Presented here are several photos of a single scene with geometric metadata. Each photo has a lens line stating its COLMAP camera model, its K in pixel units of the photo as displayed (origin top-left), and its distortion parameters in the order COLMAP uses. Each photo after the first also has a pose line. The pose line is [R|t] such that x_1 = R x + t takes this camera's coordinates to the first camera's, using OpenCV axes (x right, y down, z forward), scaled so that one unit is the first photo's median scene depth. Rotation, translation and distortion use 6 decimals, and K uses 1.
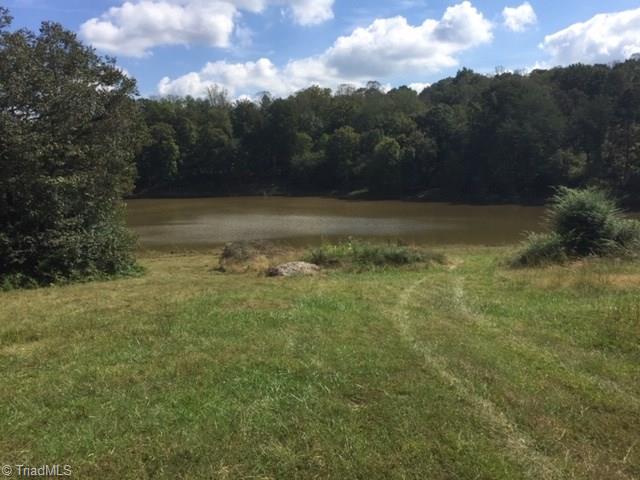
lens RADIAL K [[535.3, 0, 337.9], [0, 535.3, 237.2], [0, 0, 1]] dist [0.073188, -0.076284]
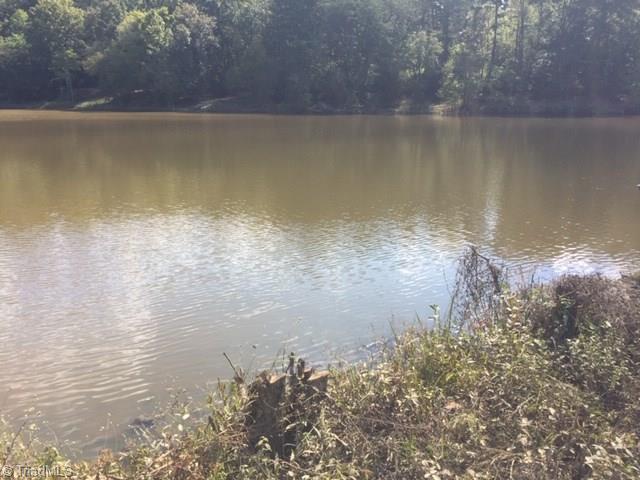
lens RADIAL K [[543.2, 0, 311.0], [0, 543.2, 231.3], [0, 0, 1]] dist [0.062803, -0.094262]
pose [[0.892015, -0.088288, 0.443300, -0.278901], [0.042619, 0.992797, 0.111970, 0.031790], [-0.449992, -0.080986, 0.889353, 2.738403]]
